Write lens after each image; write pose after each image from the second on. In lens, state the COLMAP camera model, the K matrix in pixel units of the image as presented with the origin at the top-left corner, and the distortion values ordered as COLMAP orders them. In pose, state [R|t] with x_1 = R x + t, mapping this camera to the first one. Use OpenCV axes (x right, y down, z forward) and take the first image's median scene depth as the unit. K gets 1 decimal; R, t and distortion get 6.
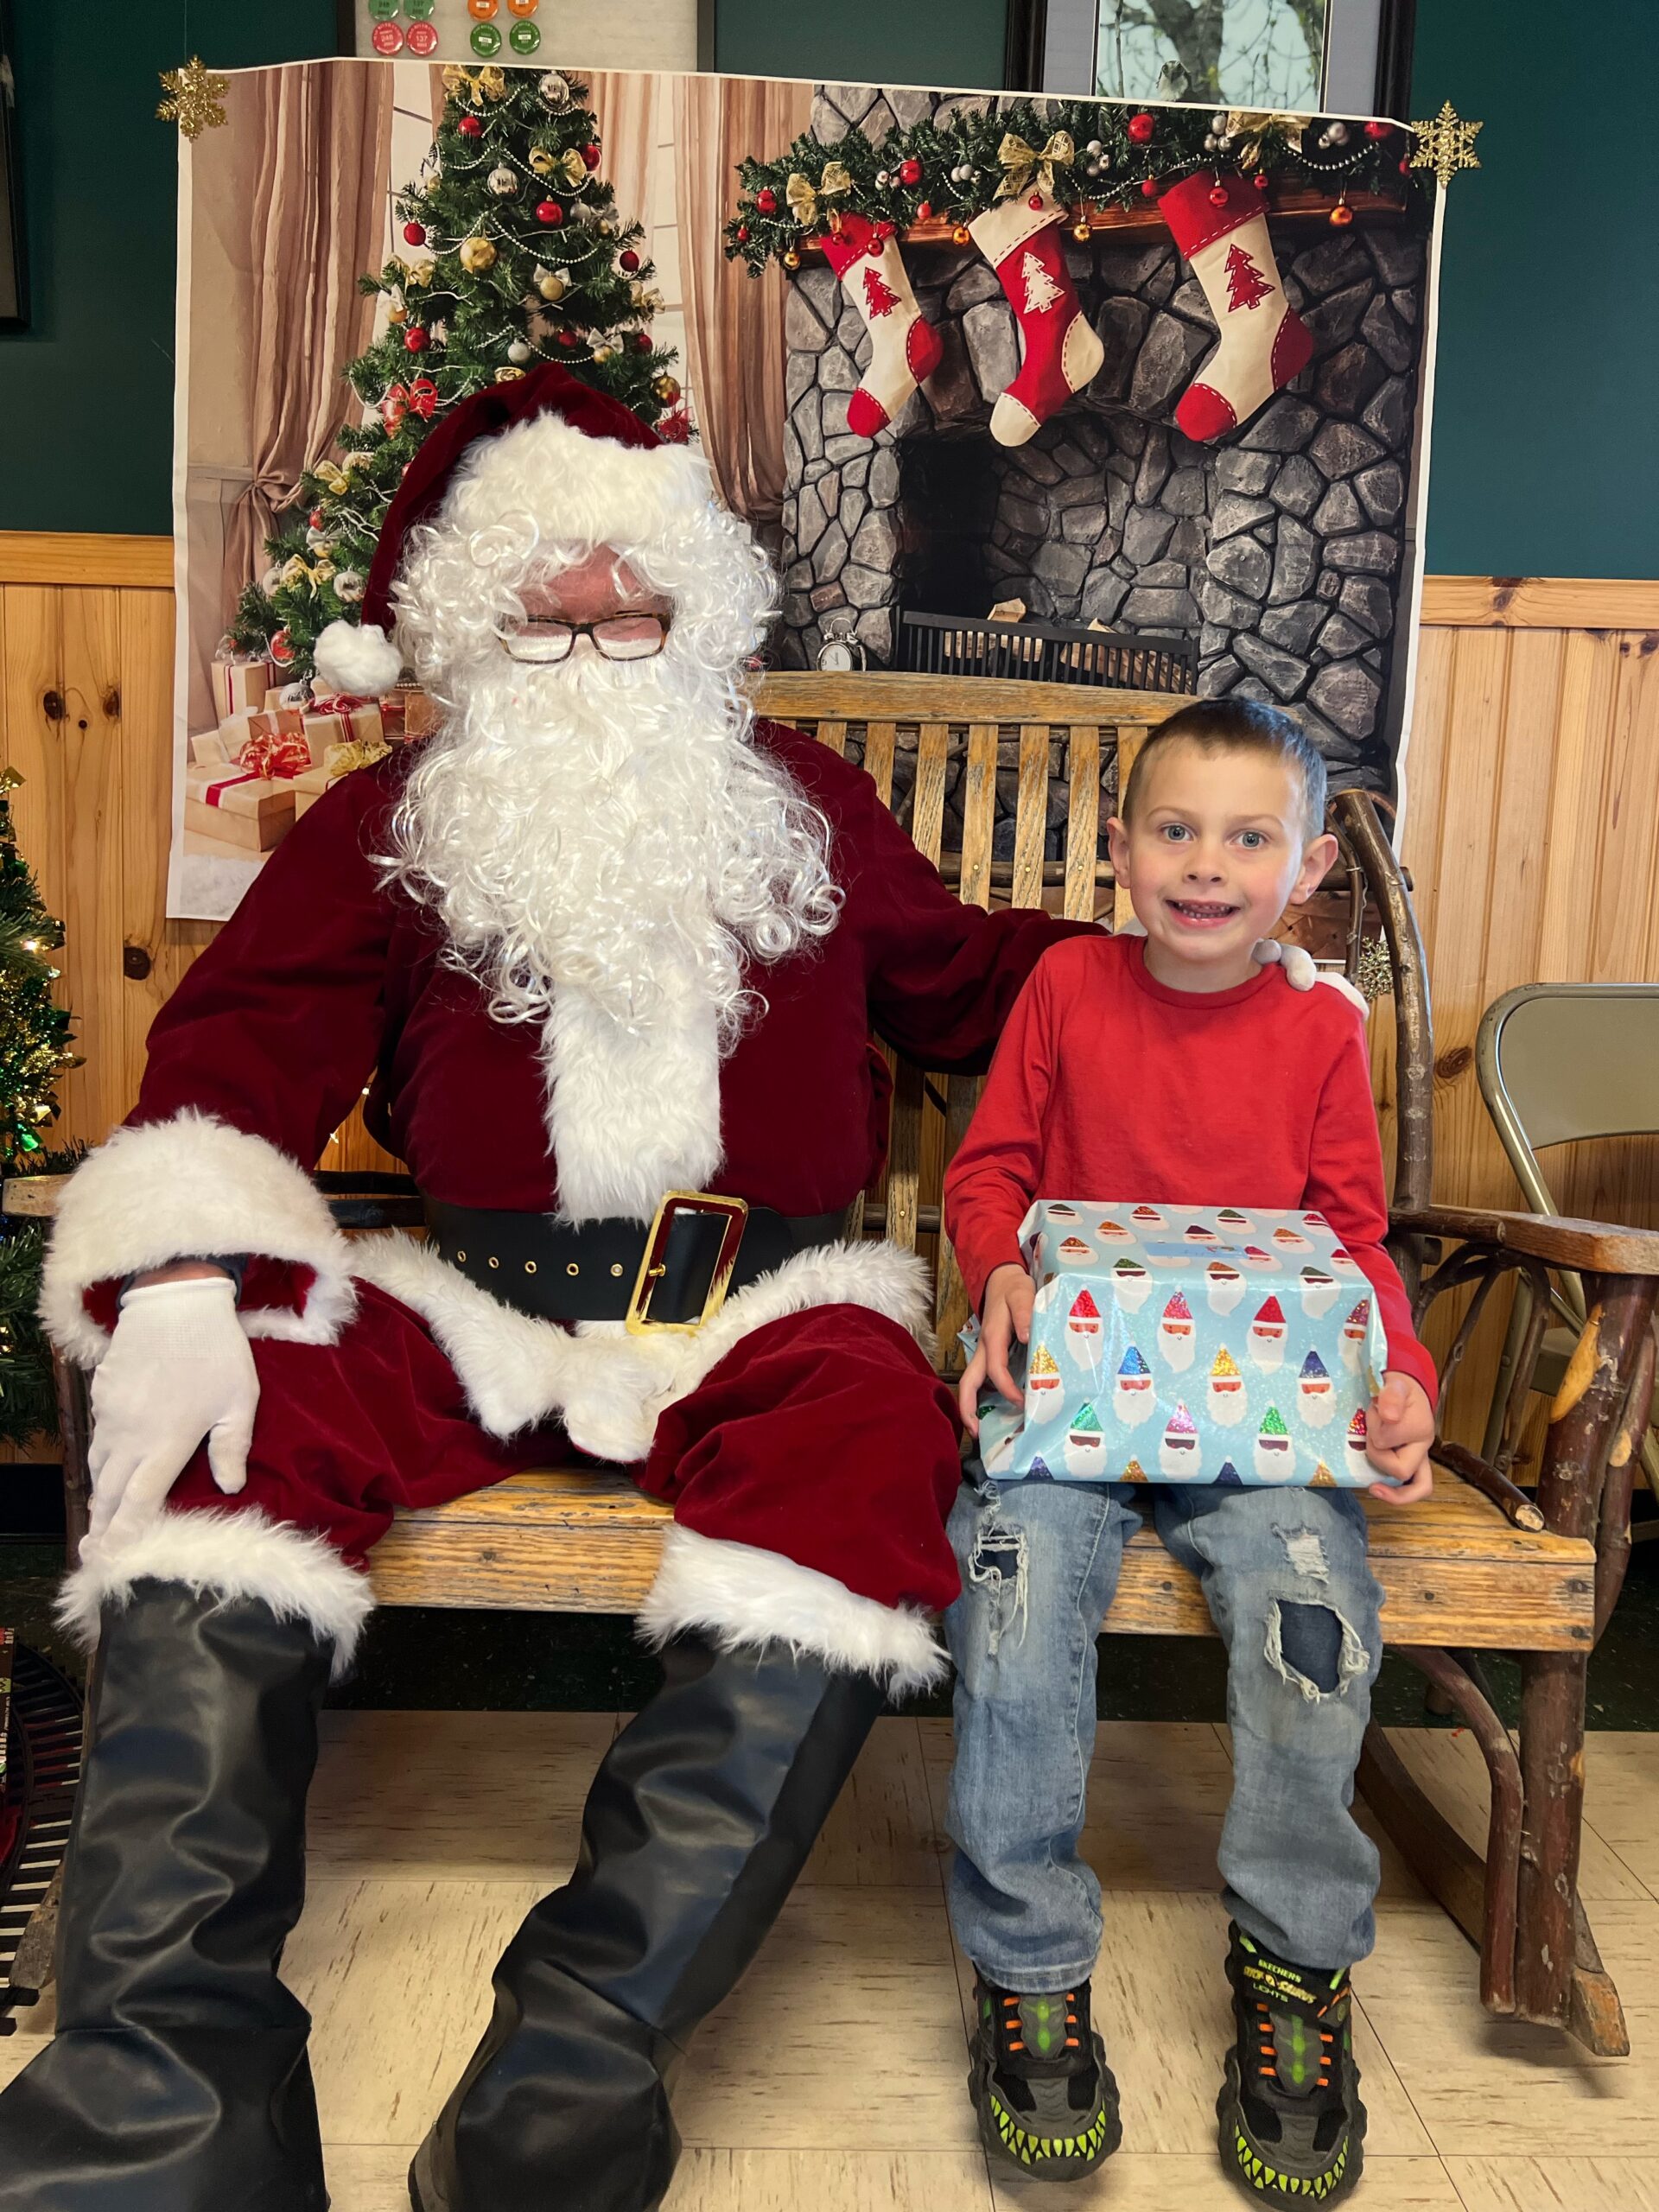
lens RADIAL K [[1643.8, 0, 845.7], [0, 1643.8, 1125.8], [0, 0, 1]] dist [0.028556, -0.025490]
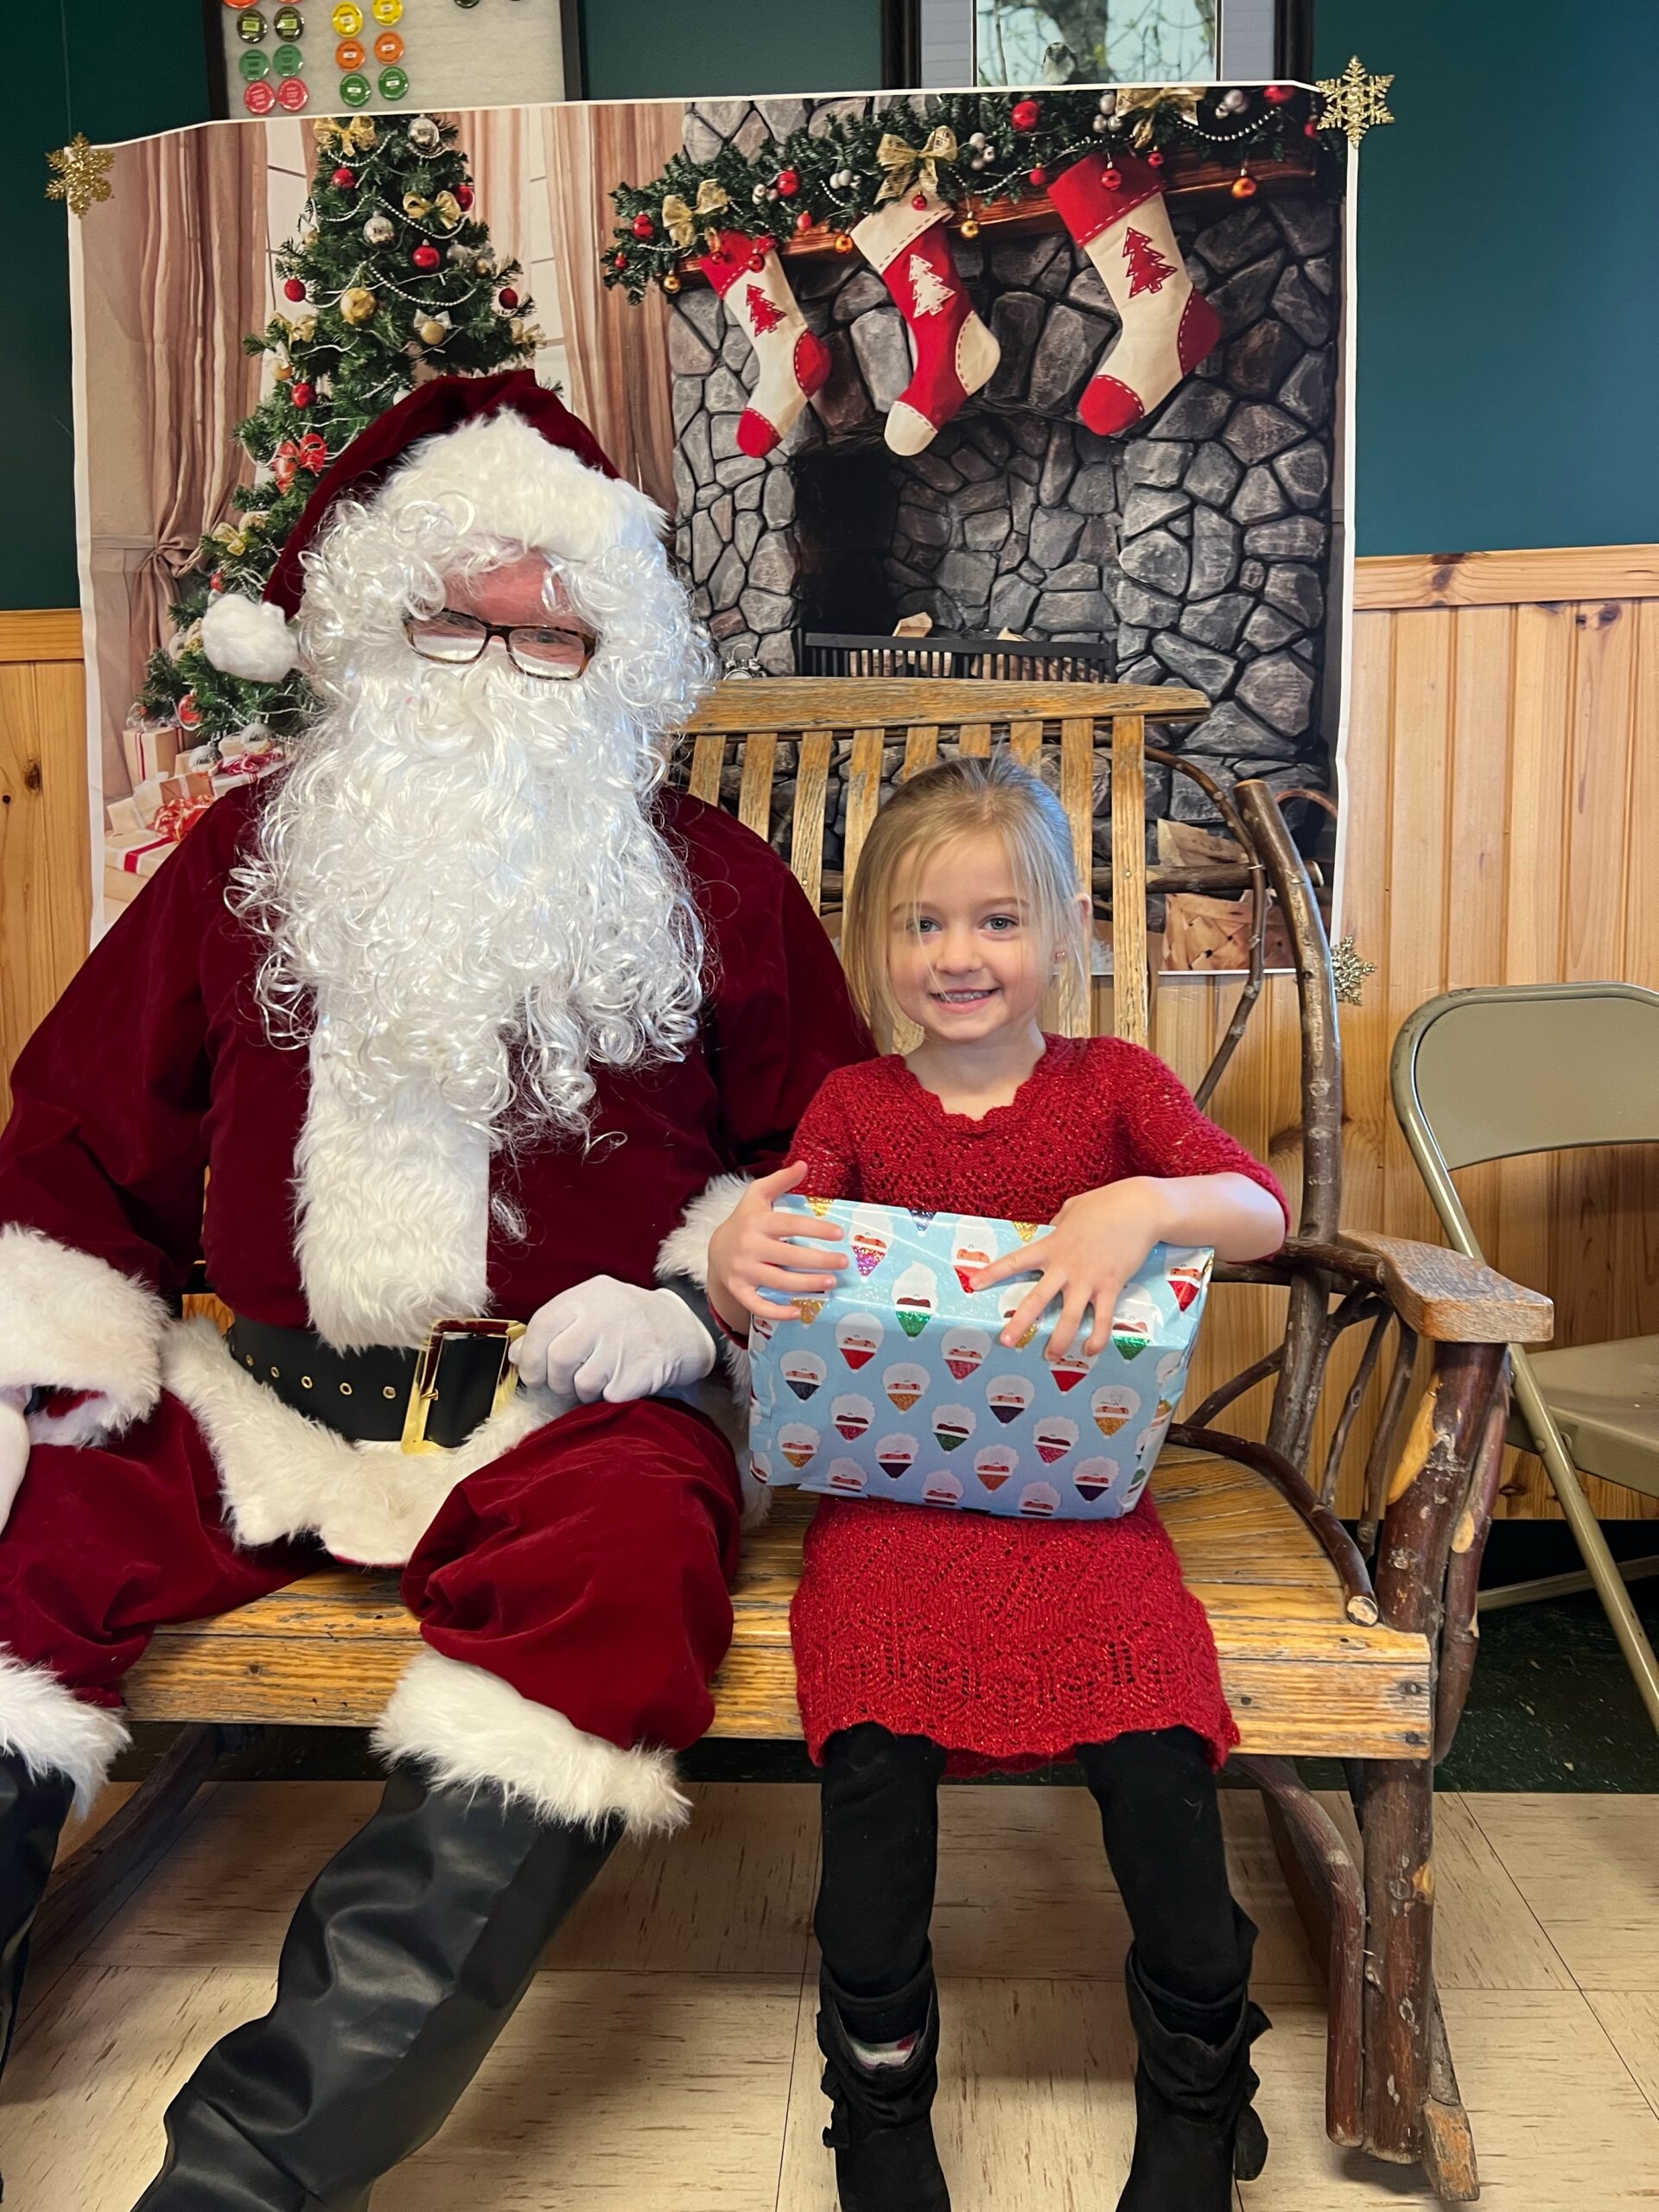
lens RADIAL K [[1643.8, 0, 813.1], [0, 1643.8, 1109.3], [0, 0, 1]] dist [0.028556, -0.025490]
pose [[0.995277, -0.041936, -0.087549, 0.114178], [0.041469, 0.999114, -0.007144, -0.025610], [0.087771, 0.003480, 0.996135, 0.036077]]
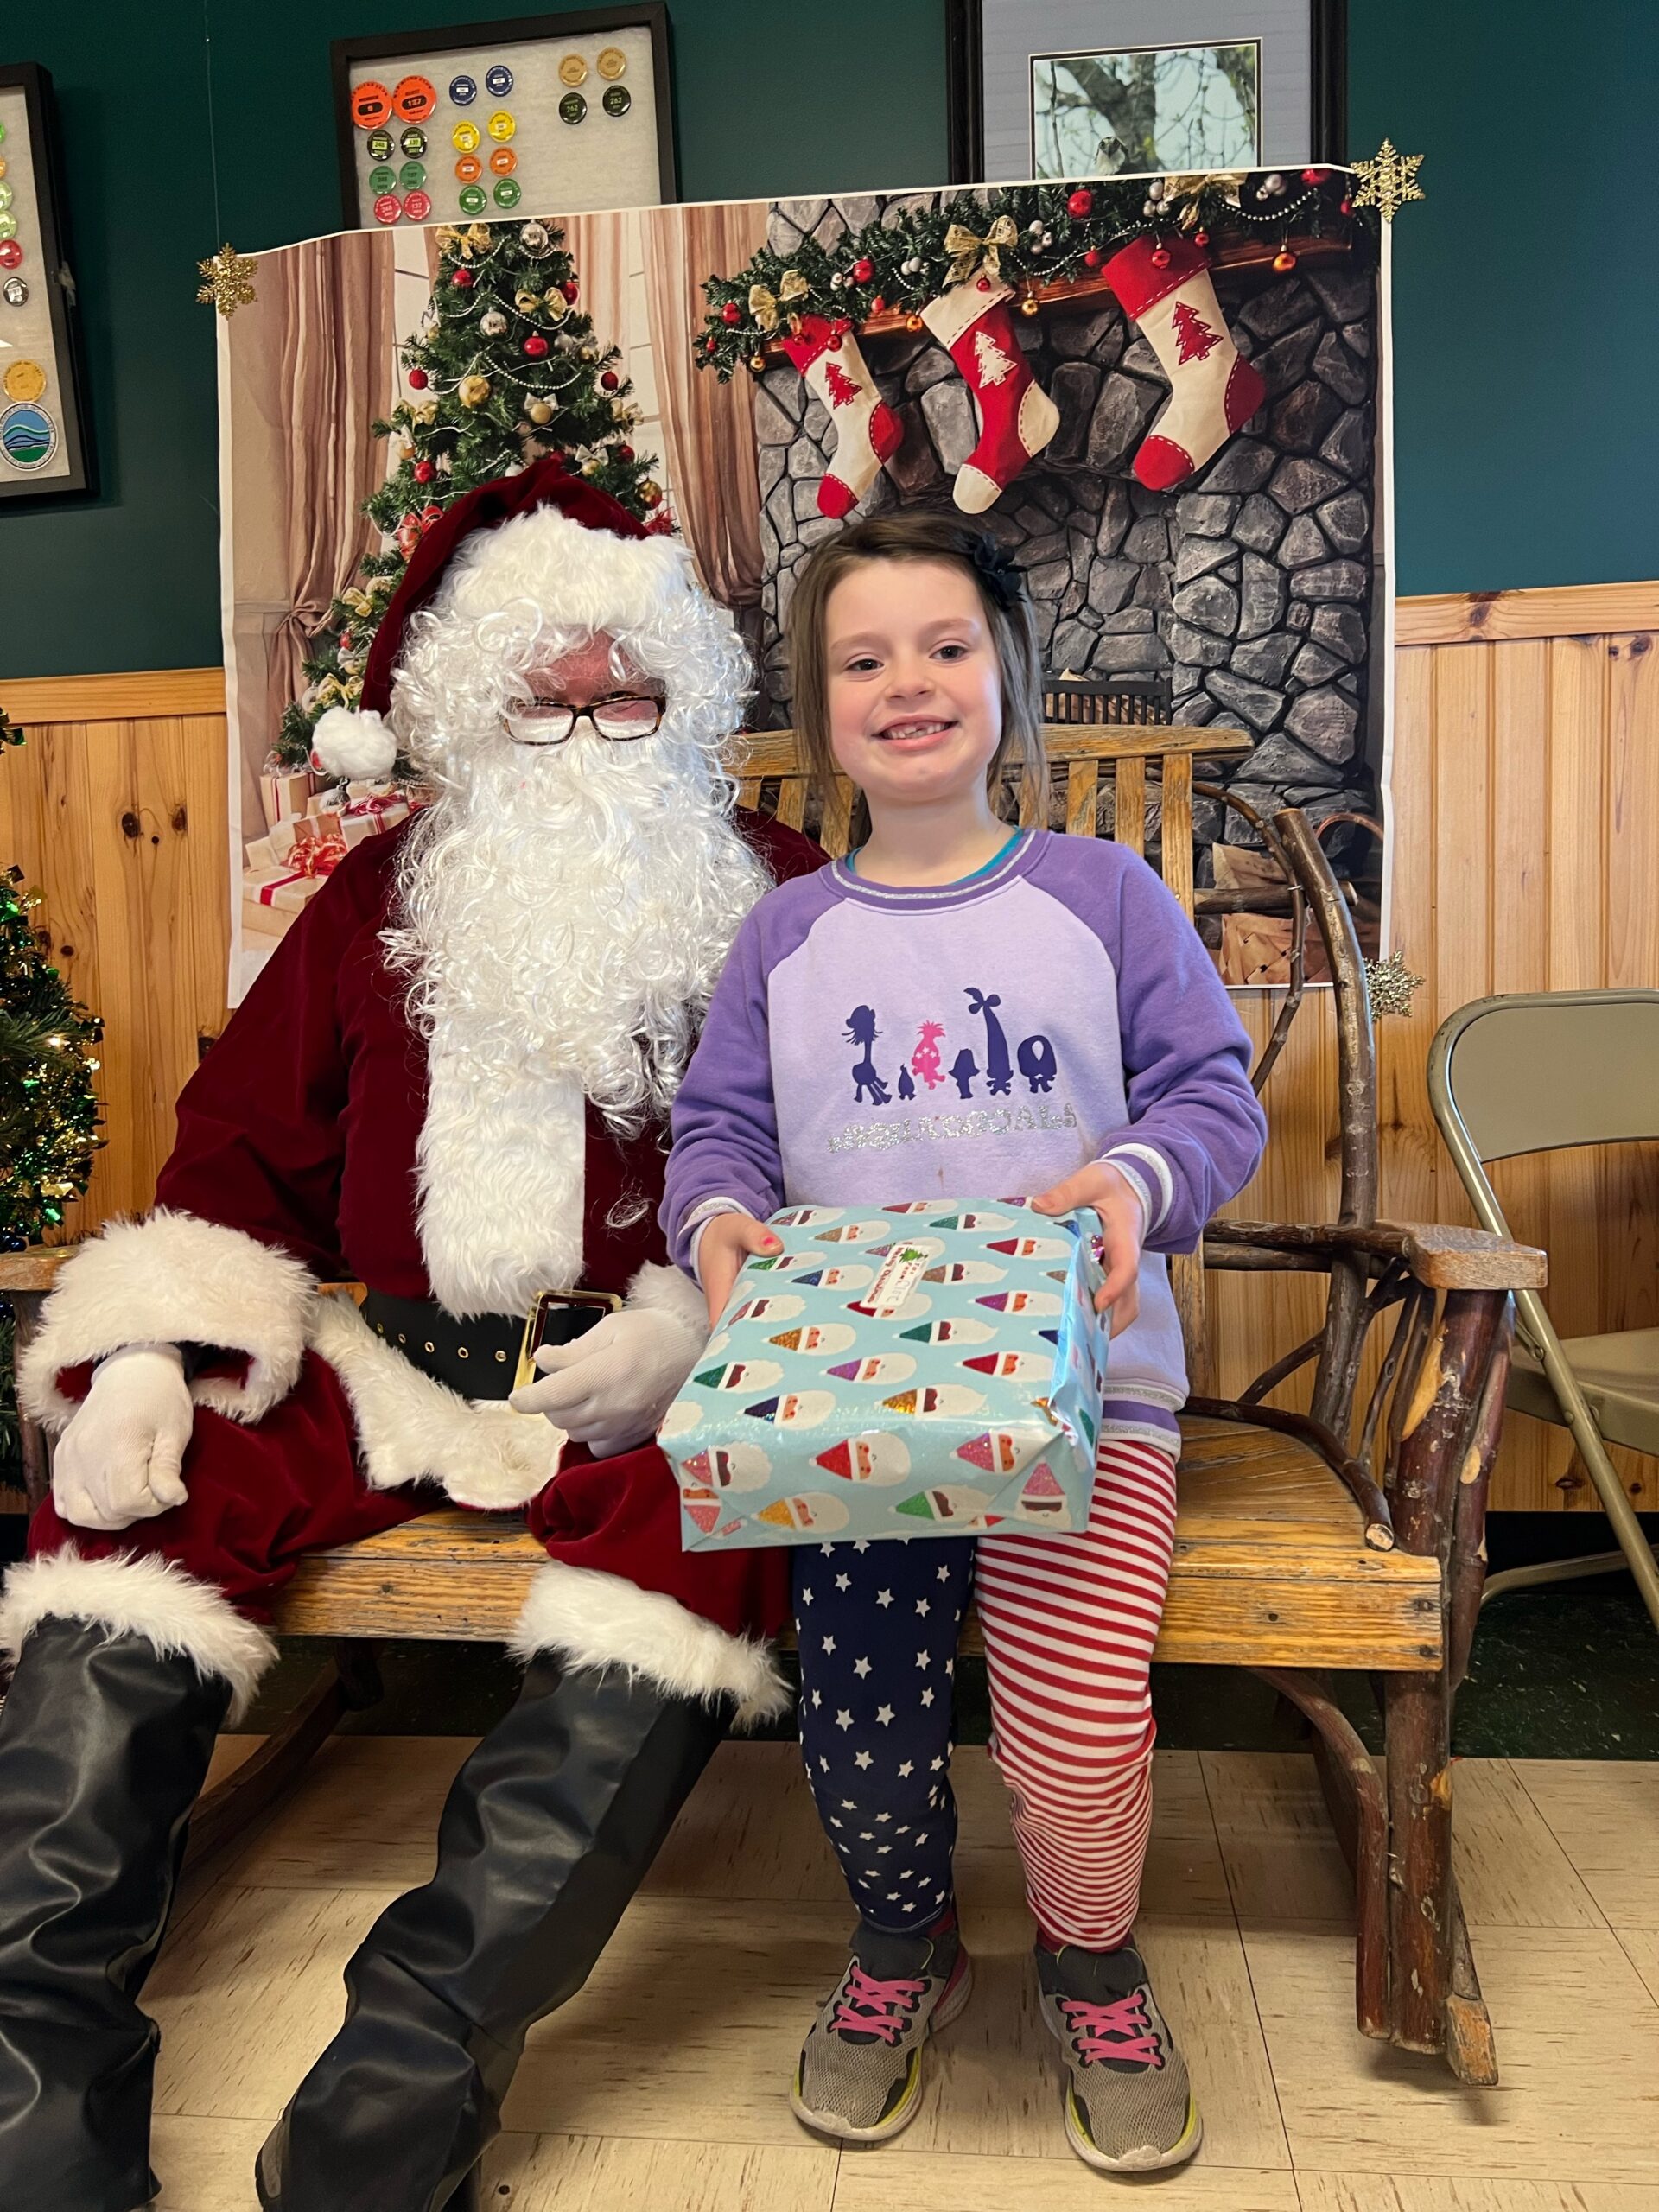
lens RADIAL K [[1643.8, 0, 825.2], [0, 1643.8, 1091.5], [0, 0, 1]] dist [0.028556, -0.025490]
pose [[0.989627, -0.050949, -0.134323, 0.128861], [0.044816, 0.997827, -0.048292, 0.000018], [0.136492, 0.041771, 0.989760, -0.031796]]
